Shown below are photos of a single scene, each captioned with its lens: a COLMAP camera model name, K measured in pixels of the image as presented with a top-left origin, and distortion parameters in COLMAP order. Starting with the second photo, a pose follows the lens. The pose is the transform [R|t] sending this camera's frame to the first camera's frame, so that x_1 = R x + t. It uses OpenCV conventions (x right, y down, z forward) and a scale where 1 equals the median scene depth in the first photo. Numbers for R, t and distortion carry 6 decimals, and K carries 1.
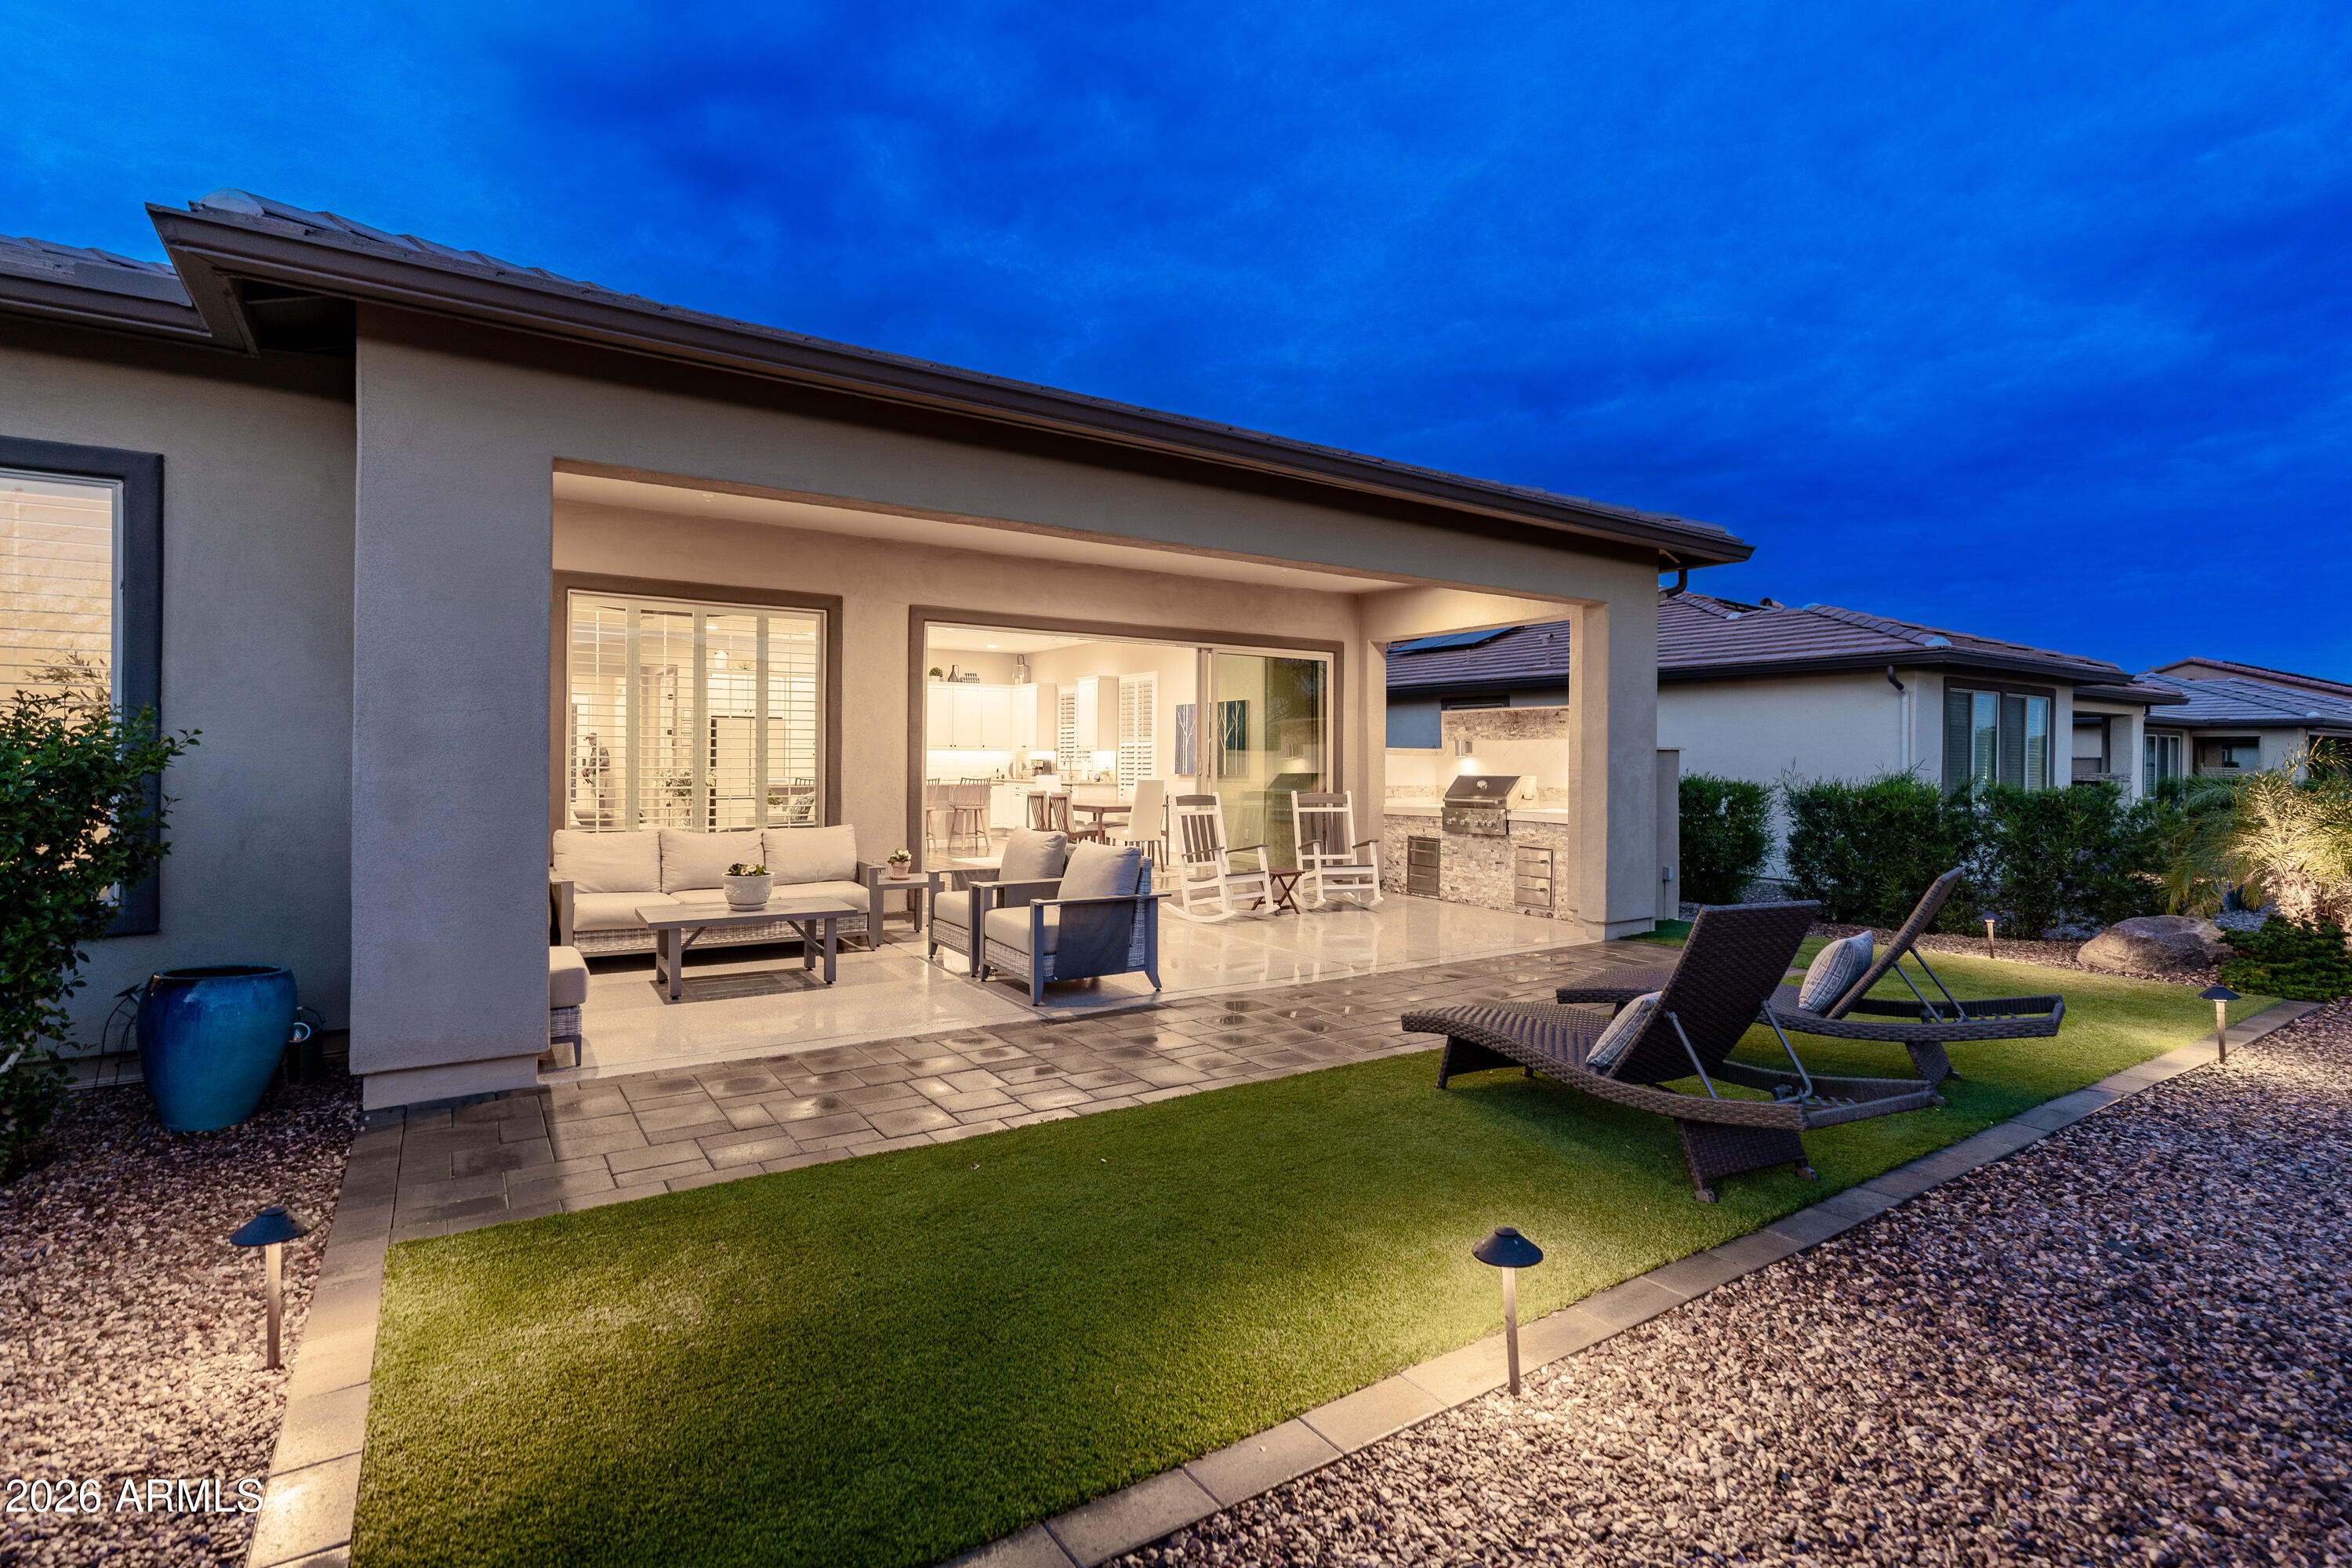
lens RADIAL K [[1104.0, 0, 1174.7], [0, 1104.0, 753.5], [0, 0, 1]] dist [0.000622, 0.000470]
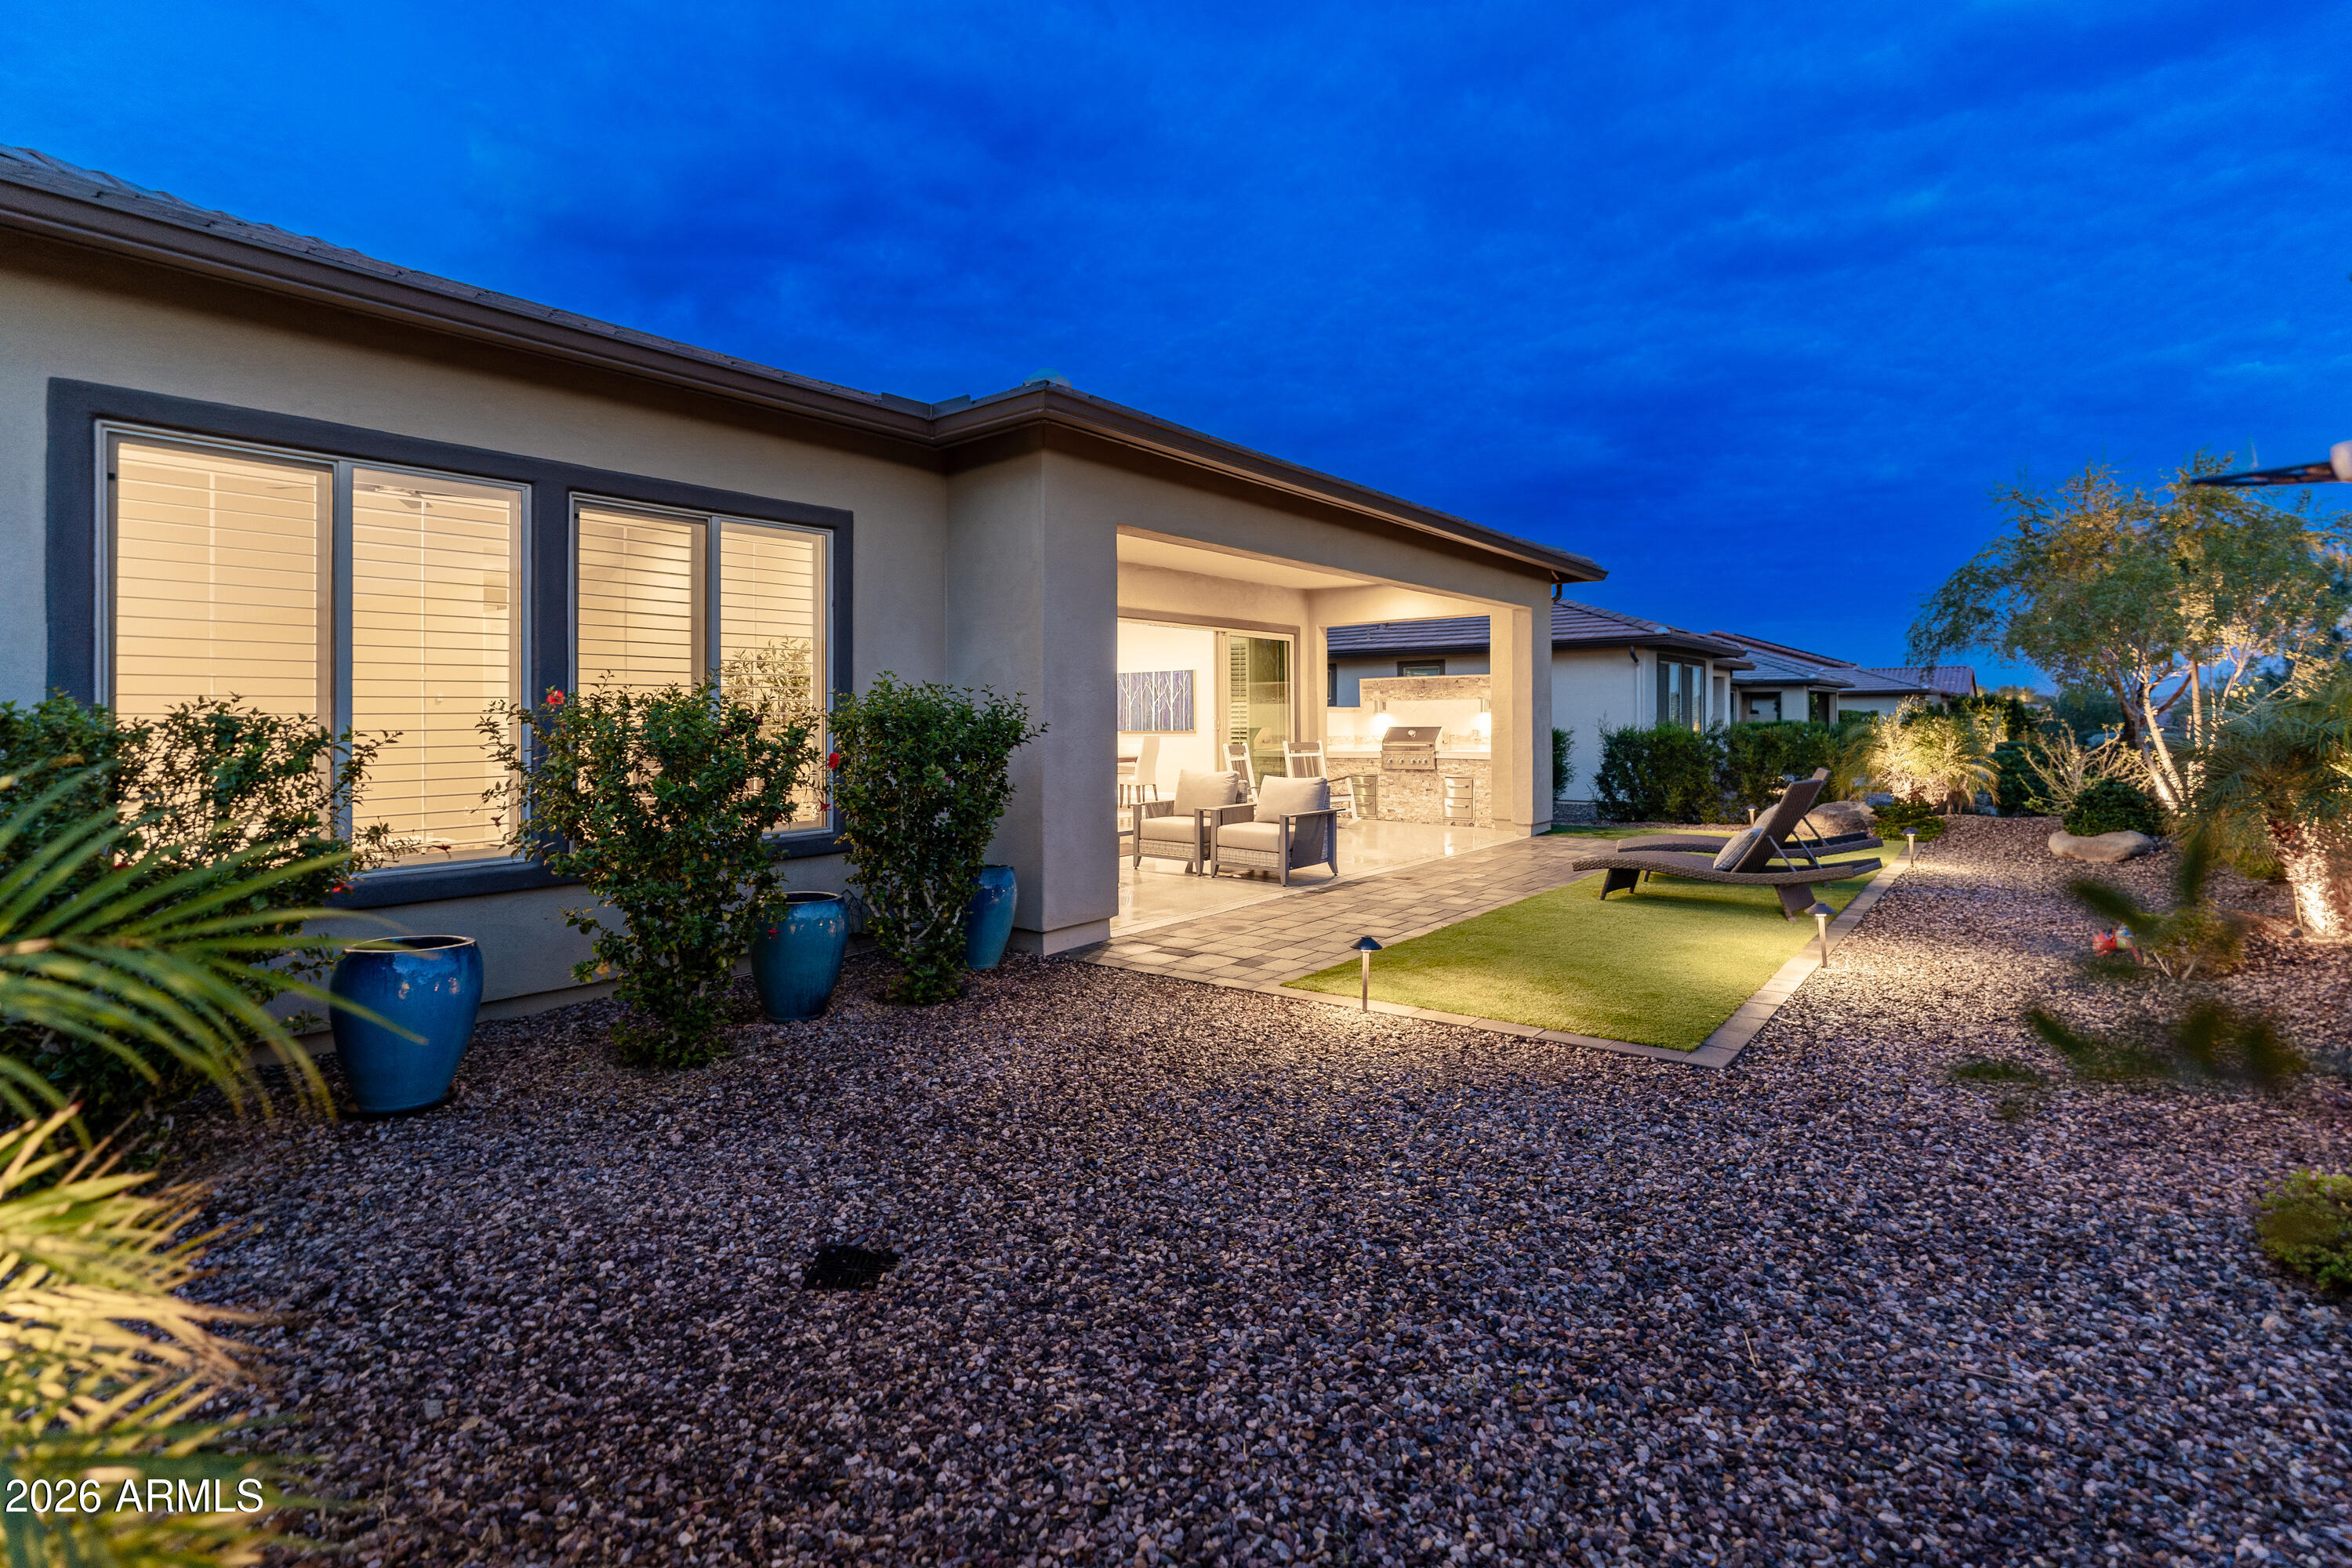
lens RADIAL K [[1099.6, 0, 1177.8], [0, 1099.6, 726.7], [0, 0, 1]] dist [-0.005173, 0.000331]
pose [[0.950854, -0.016545, 0.309196, -0.433314], [0.012186, 0.999797, 0.016024, -0.005721], [-0.309399, -0.011469, 0.950863, -0.211335]]
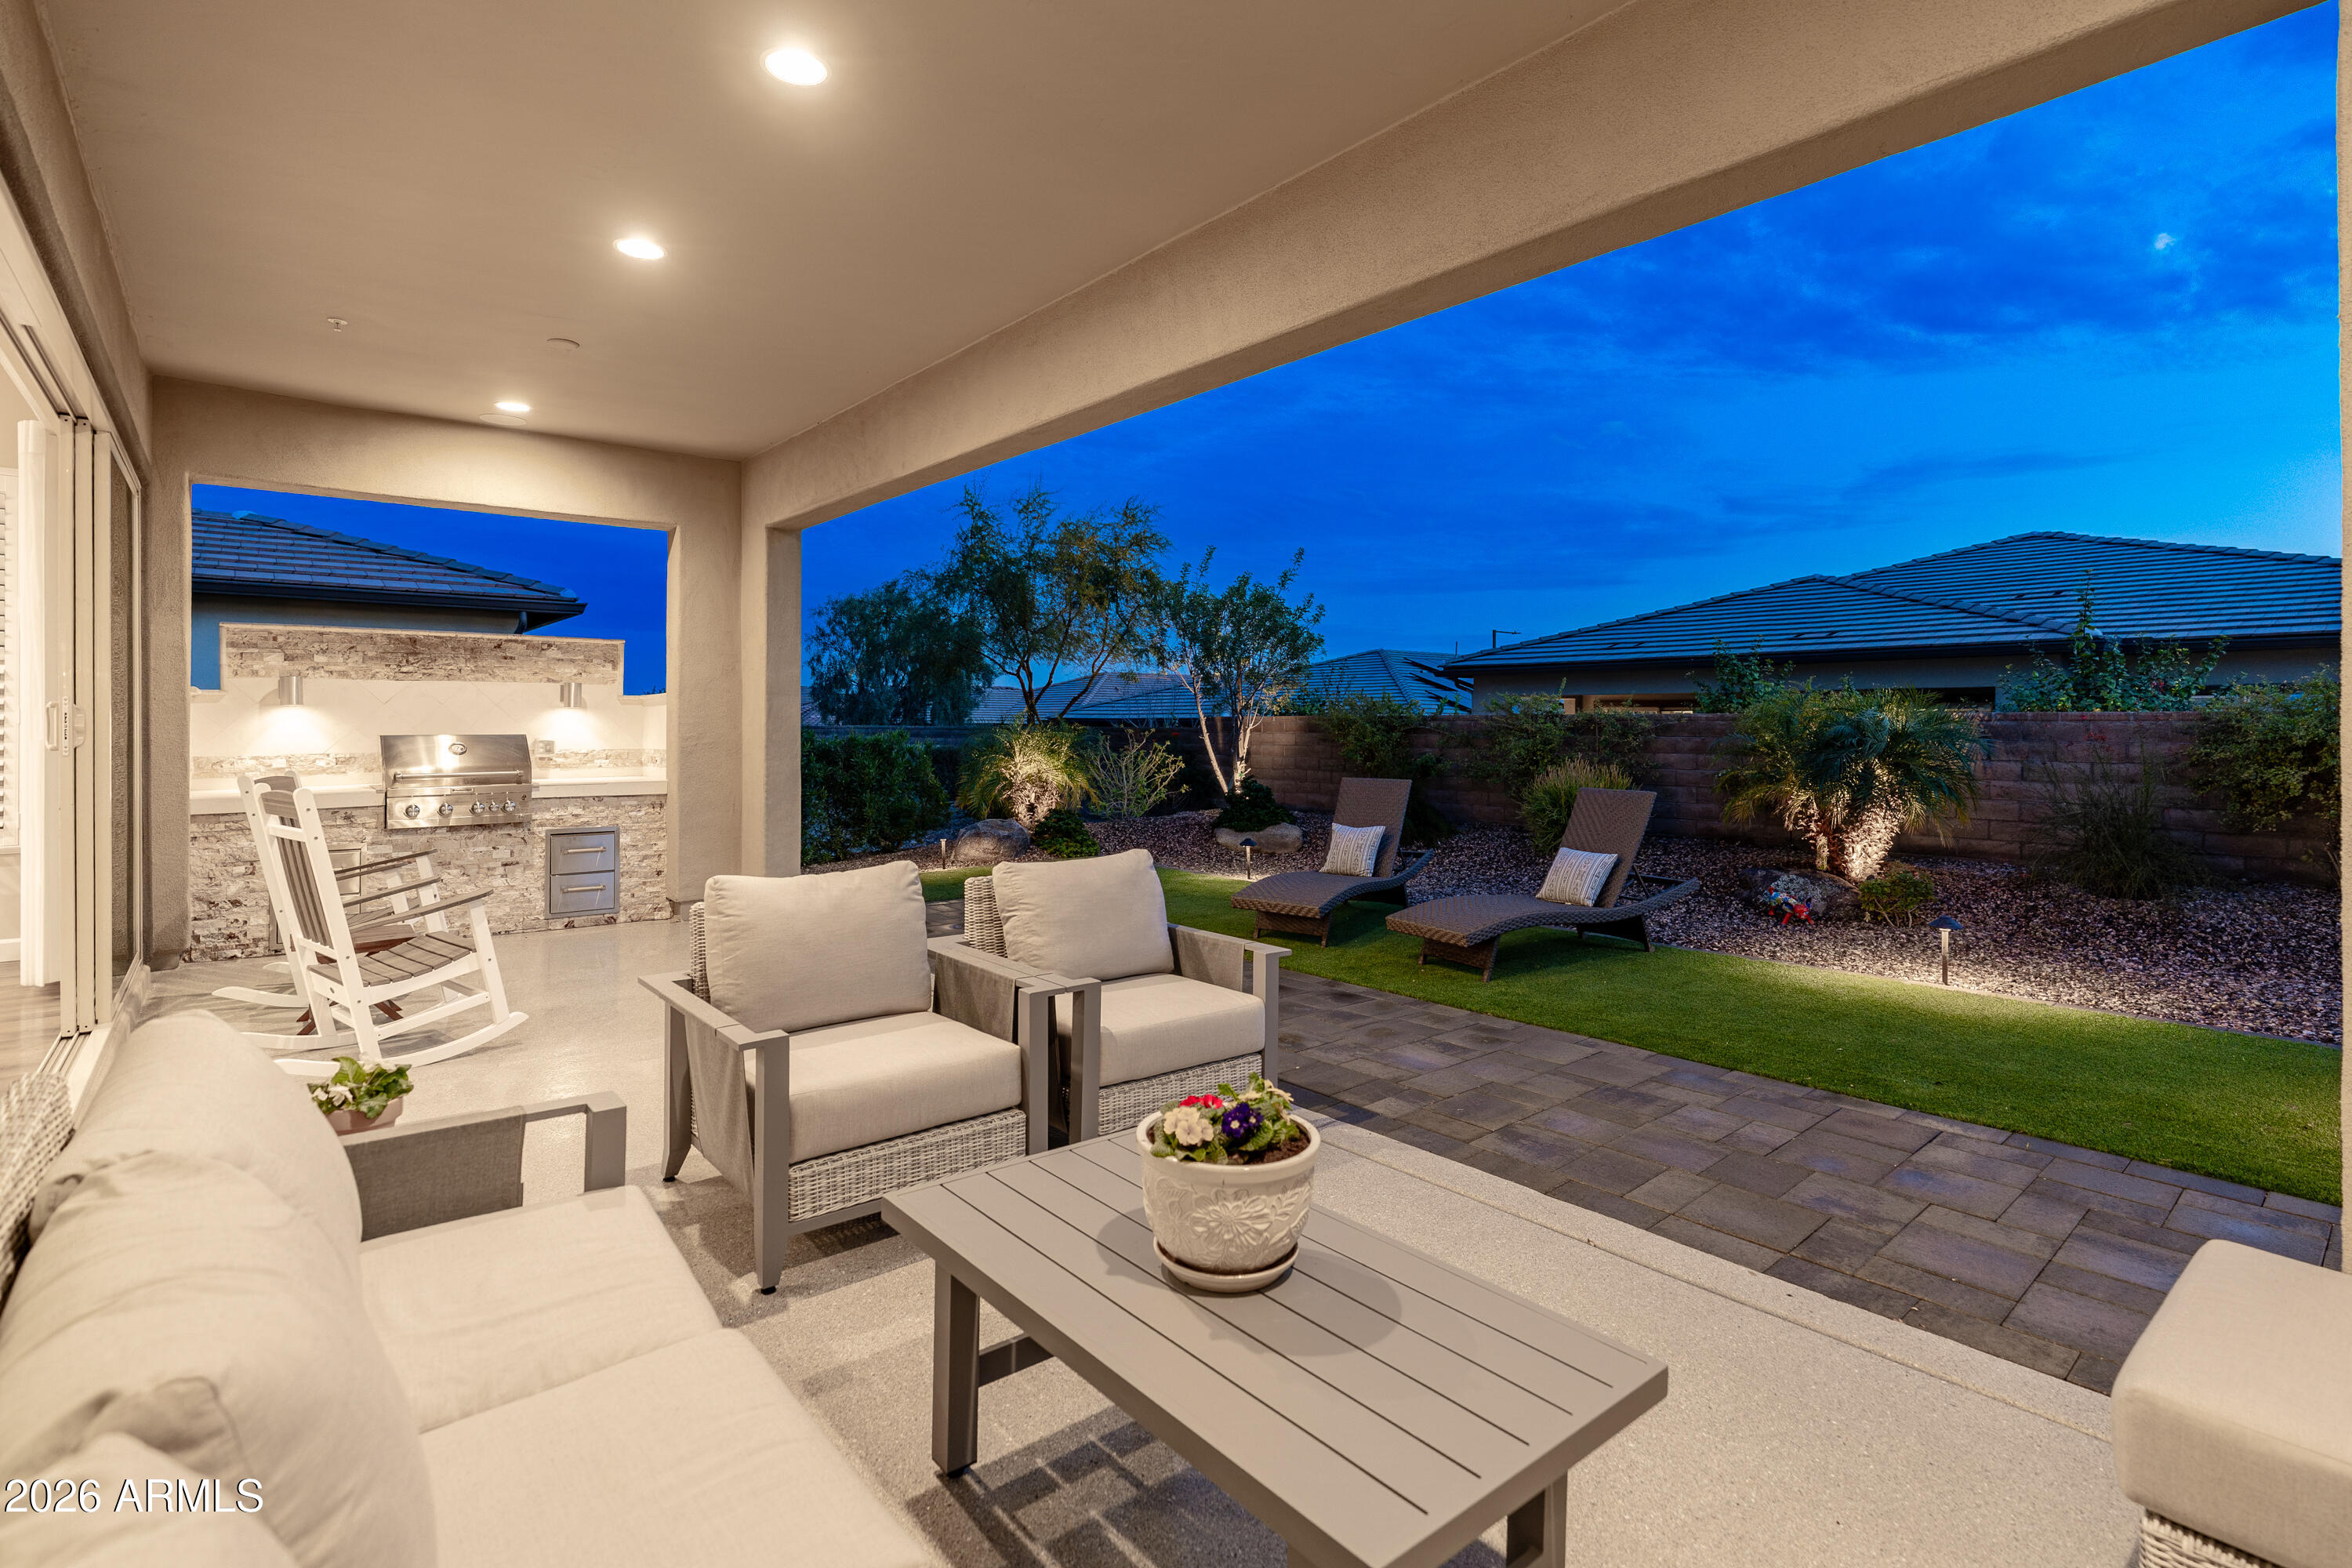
lens RADIAL K [[1099.6, 0, 1177.8], [0, 1099.6, 726.7], [0, 0, 1]] dist [-0.005173, 0.000331]
pose [[-0.110697, -0.010670, 0.993797, -0.420169], [-0.006866, 0.999927, 0.009971, 0.006046], [-0.993830, -0.005719, -0.110763, 0.678372]]
